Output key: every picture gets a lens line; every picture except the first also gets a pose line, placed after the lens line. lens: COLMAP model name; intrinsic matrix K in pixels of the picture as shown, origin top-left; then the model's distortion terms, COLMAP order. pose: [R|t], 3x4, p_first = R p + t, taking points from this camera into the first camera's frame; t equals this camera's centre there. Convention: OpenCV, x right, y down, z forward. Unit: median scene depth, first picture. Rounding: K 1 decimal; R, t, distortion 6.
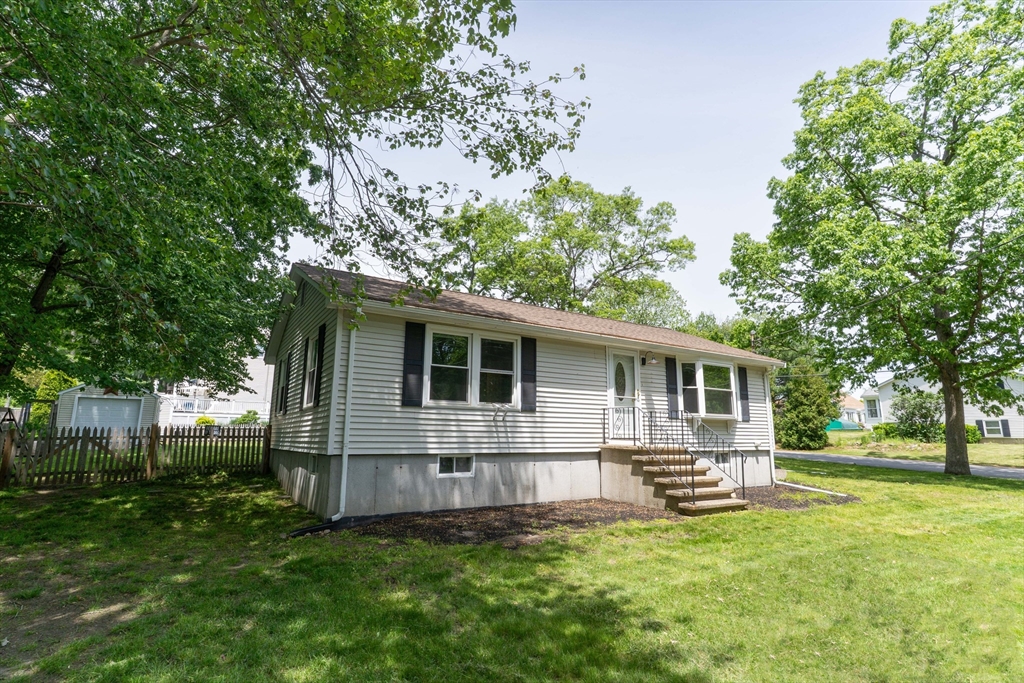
lens RADIAL K [[486.3, 0, 509.8], [0, 486.3, 341.9], [0, 0, 1]] dist [0.000071, 0.000206]
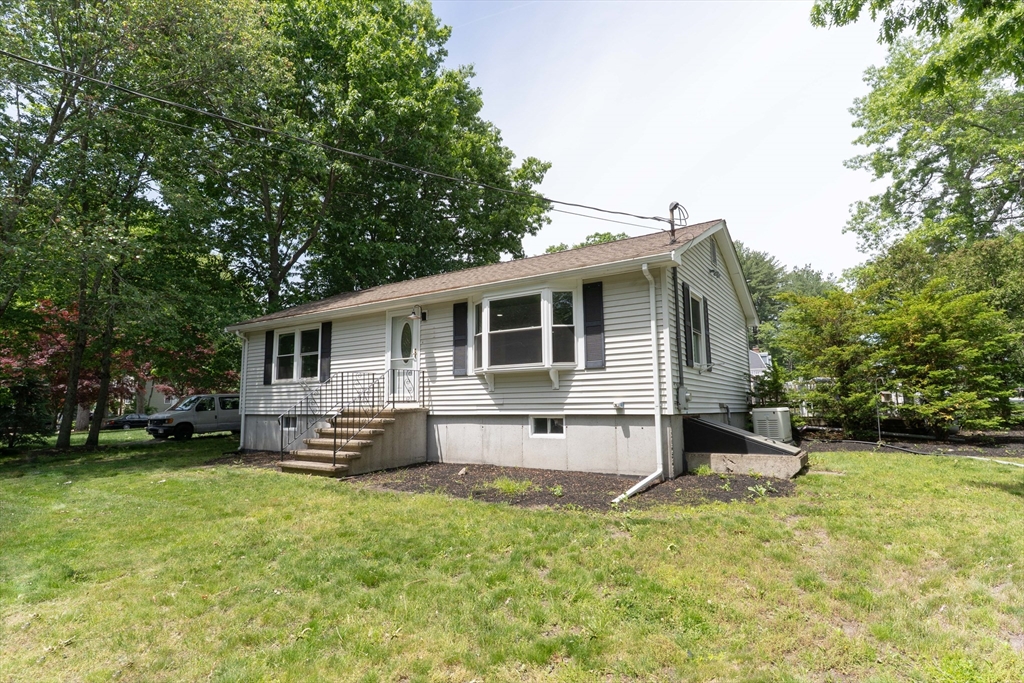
lens RADIAL K [[510.2, 0, 521.9], [0, 510.2, 349.0], [0, 0, 1]] dist [0.002638, -0.000052]
pose [[0.439441, -0.104670, -0.892153, 1.214416], [0.194408, 0.980731, -0.019304, 0.156220], [0.876982, -0.164959, 0.451322, 0.739490]]
